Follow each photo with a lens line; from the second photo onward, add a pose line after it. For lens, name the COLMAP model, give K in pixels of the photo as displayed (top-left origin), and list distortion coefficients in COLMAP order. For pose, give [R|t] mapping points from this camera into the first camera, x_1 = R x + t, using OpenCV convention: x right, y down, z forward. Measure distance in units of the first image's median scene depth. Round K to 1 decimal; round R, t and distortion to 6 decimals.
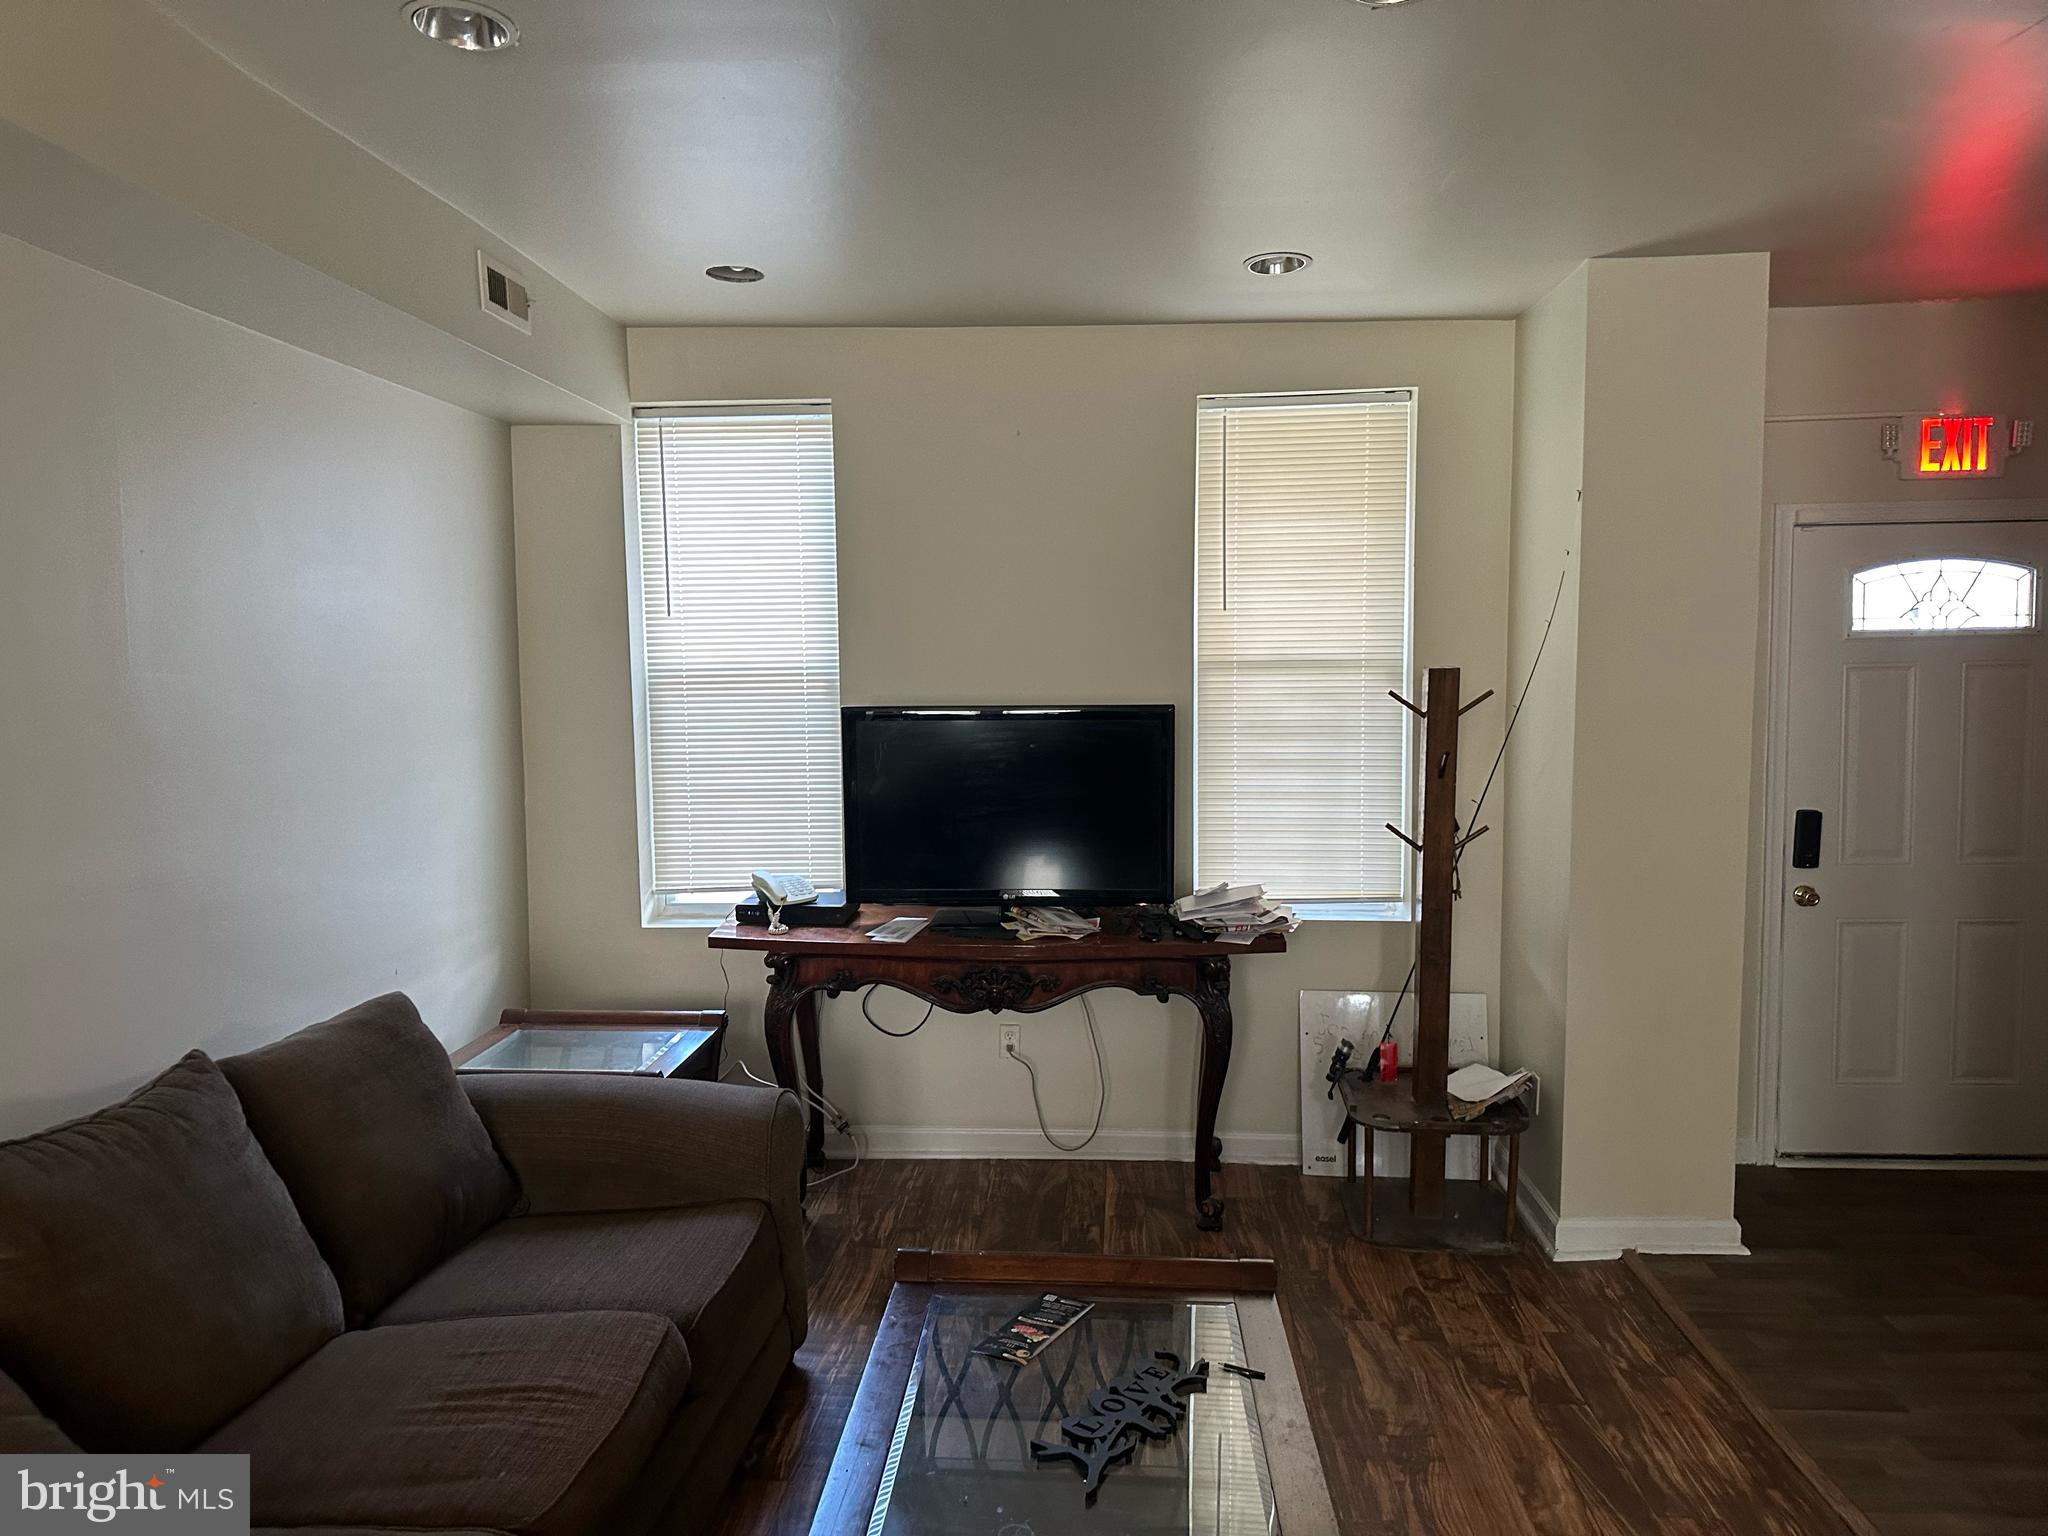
lens RADIAL K [[1411.2, 0, 1023.9], [0, 1411.2, 828.9], [0, 0, 1]] dist [0.000486, -0.000157]
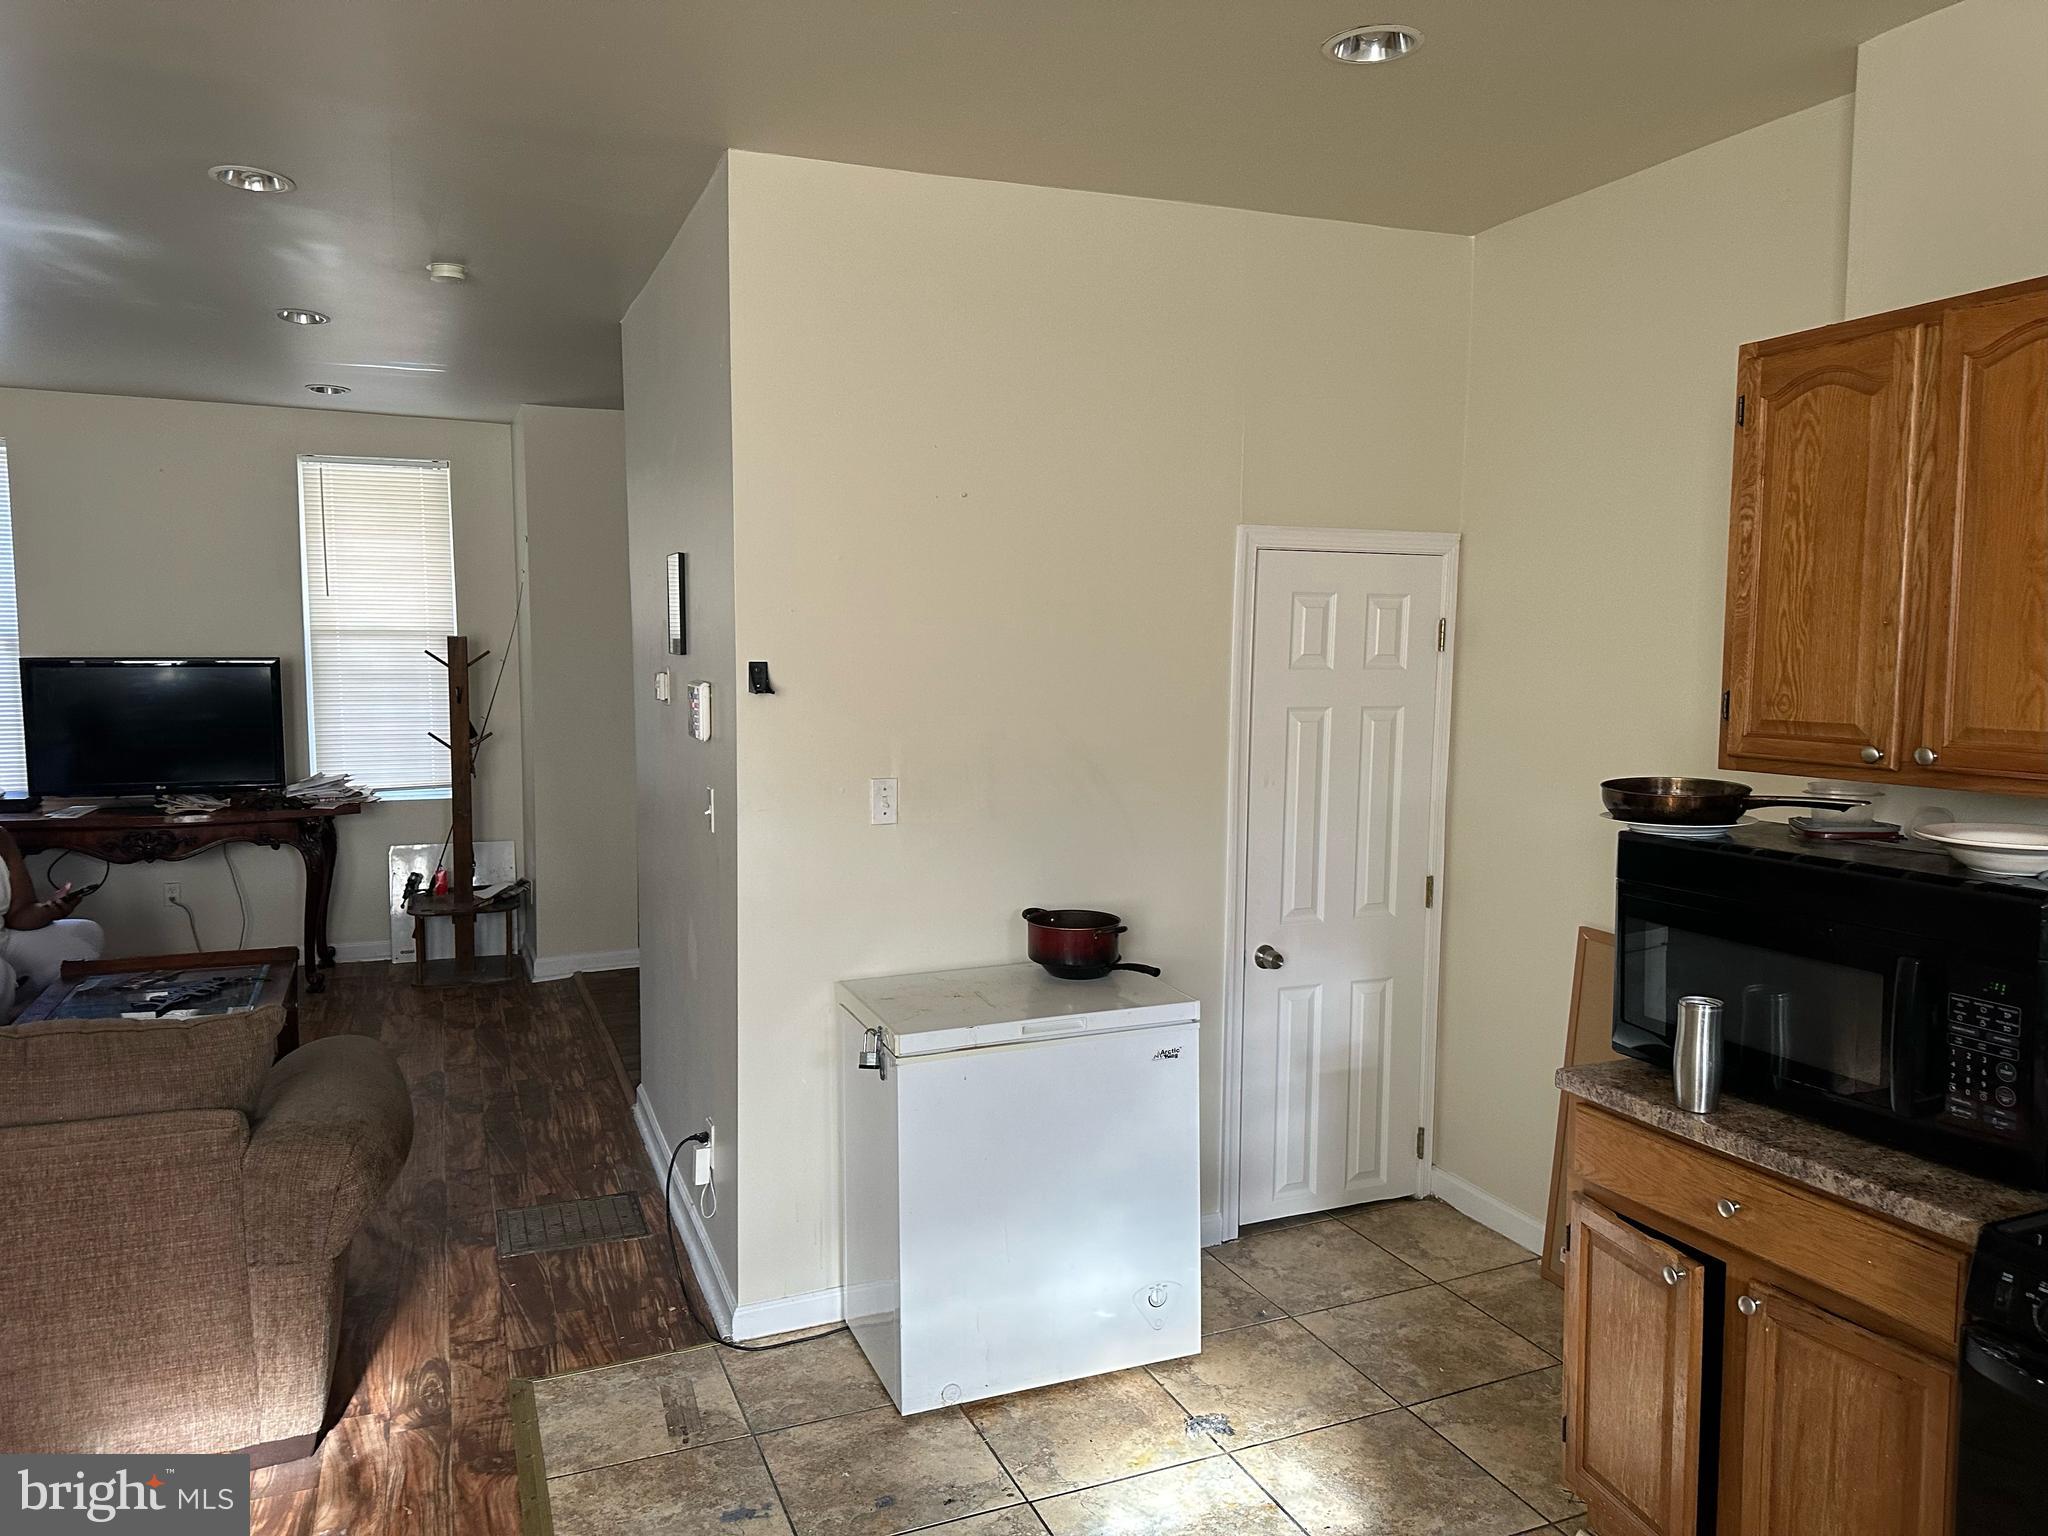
lens RADIAL K [[1414.7, 0, 1027.1], [0, 1414.7, 783.2], [0, 0, 1]] dist [-0.002593, -0.002050]
pose [[0.884594, -0.033062, 0.465189, 0.104242], [0.034525, 0.999389, 0.005376, 0.067058], [-0.465082, 0.011305, 0.885195, -0.736785]]
